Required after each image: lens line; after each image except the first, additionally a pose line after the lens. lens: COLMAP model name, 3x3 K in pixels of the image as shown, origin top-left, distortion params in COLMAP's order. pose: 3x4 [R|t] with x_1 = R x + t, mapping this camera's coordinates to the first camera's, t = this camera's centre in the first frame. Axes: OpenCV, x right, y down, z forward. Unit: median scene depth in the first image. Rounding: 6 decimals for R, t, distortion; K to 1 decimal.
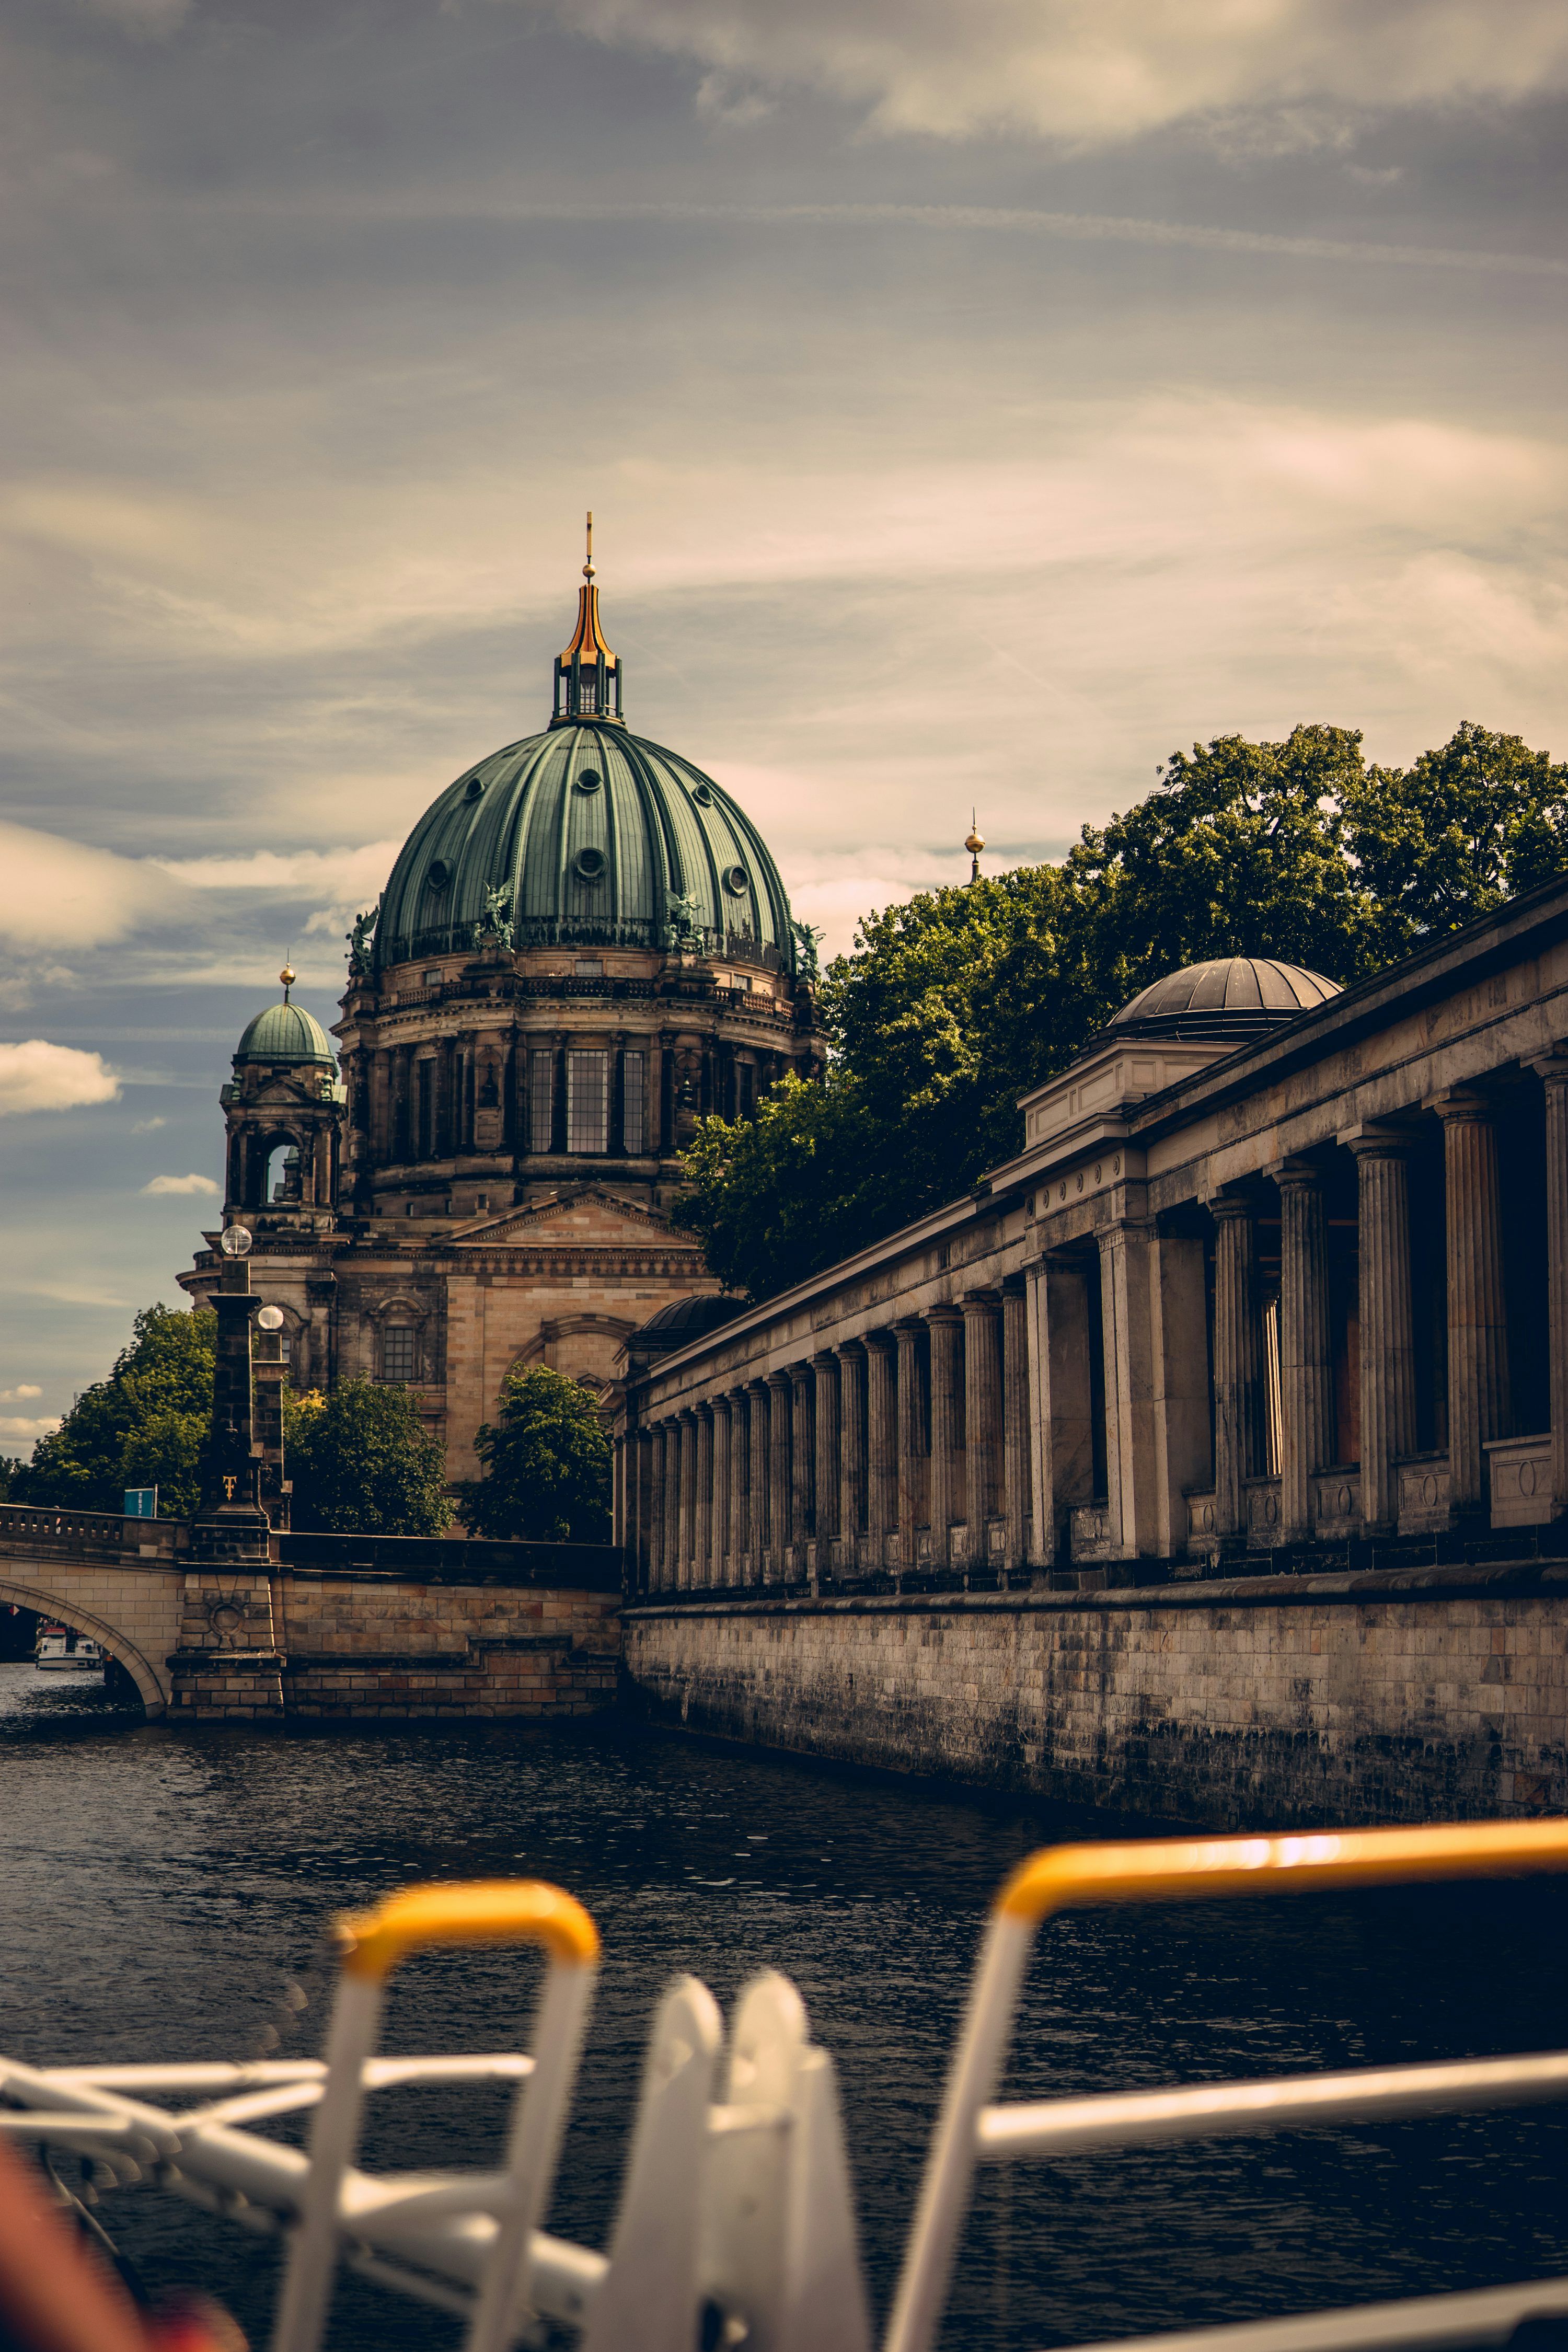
lens RADIAL K [[3349.7, 0, 784.0], [0, 3349.7, 1176.0], [0, 0, 1]] dist [-0.029796, -0.001475]
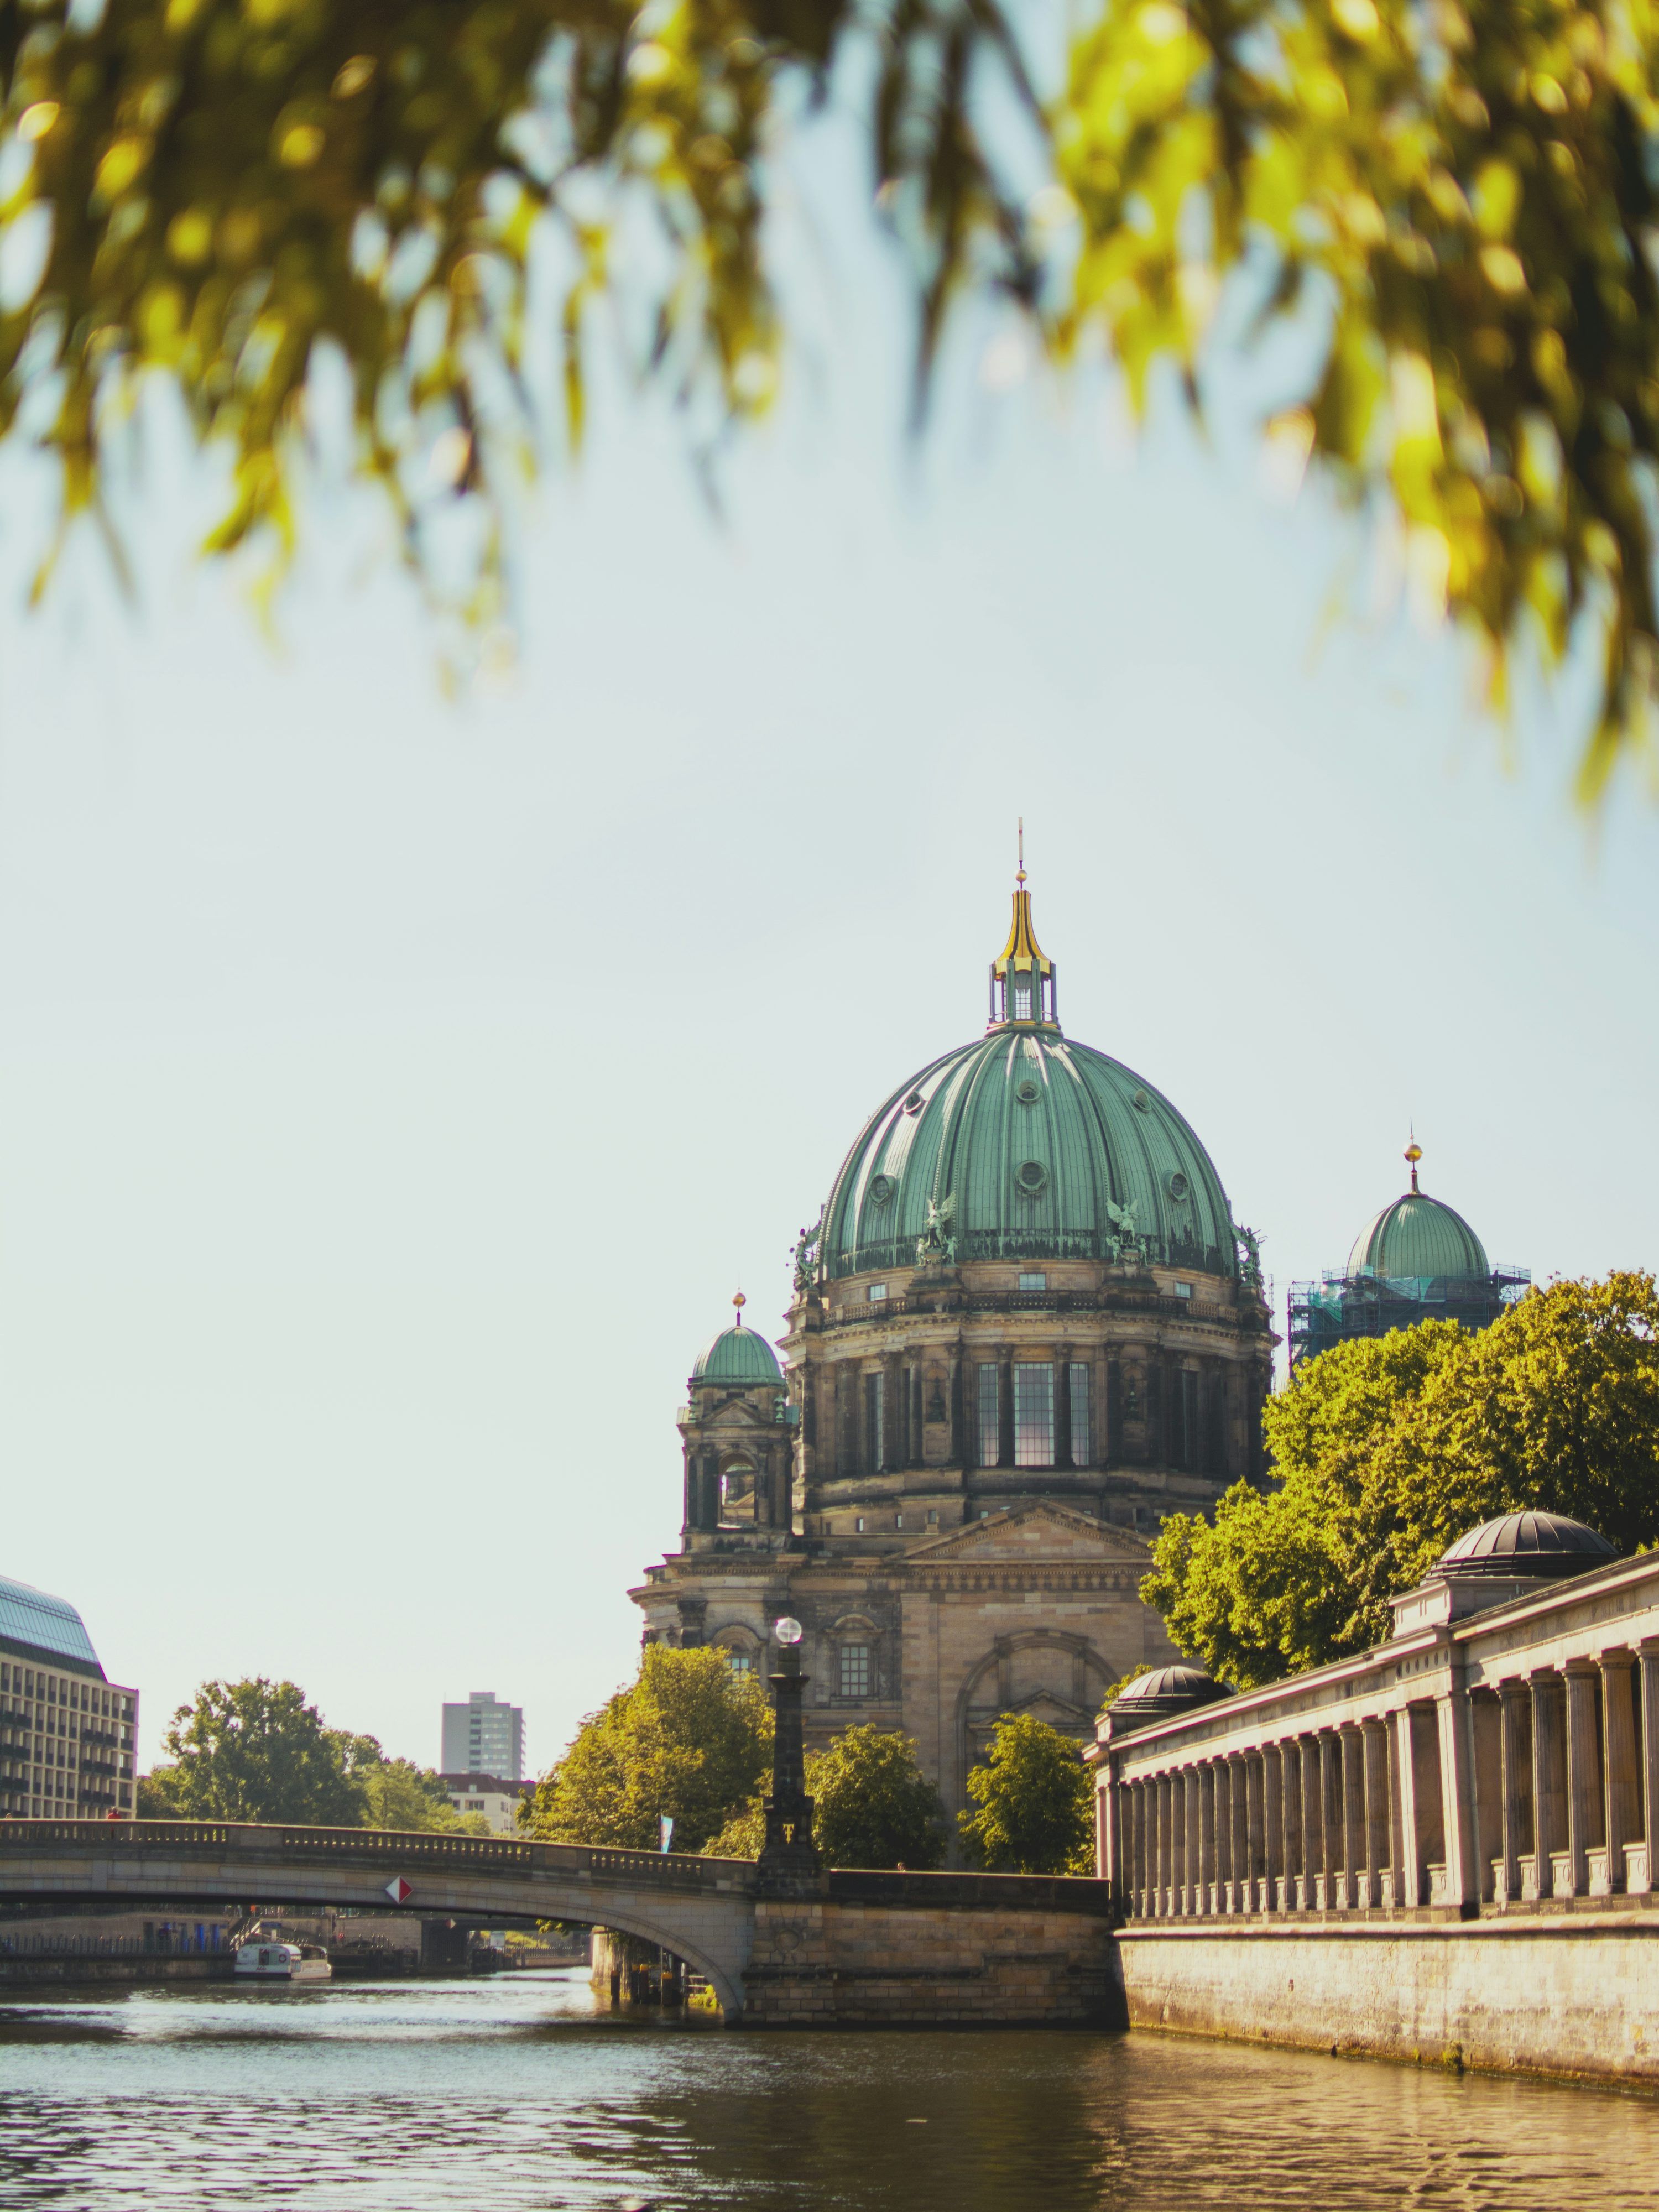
lens RADIAL K [[3949.3, 0, 829.5], [0, 3949.3, 1106.0], [0, 0, 1]] dist [-0.030948, -0.393755]
pose [[0.994798, -0.024188, -0.098958, -0.000202], [0.016792, 0.997050, -0.074896, -0.027988], [0.100478, 0.072845, 0.992269, -0.198880]]
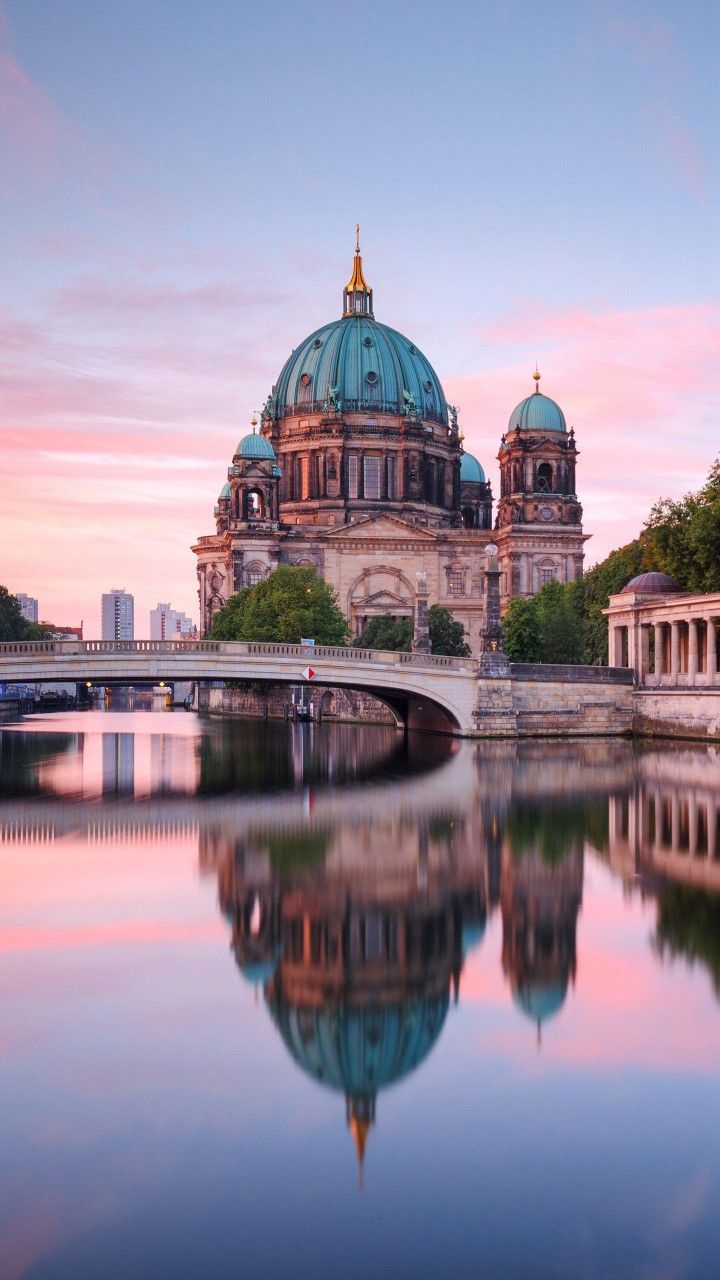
lens RADIAL K [[1383.9, 0, 527.6], [0, 1383.9, 682.9], [0, 0, 1]] dist [0.014453, 0.004489]
pose [[0.981141, -0.004483, 0.193241, -0.150425], [-0.021085, 0.991283, 0.130054, -0.007977], [-0.192139, -0.131676, 0.972494, -0.021287]]
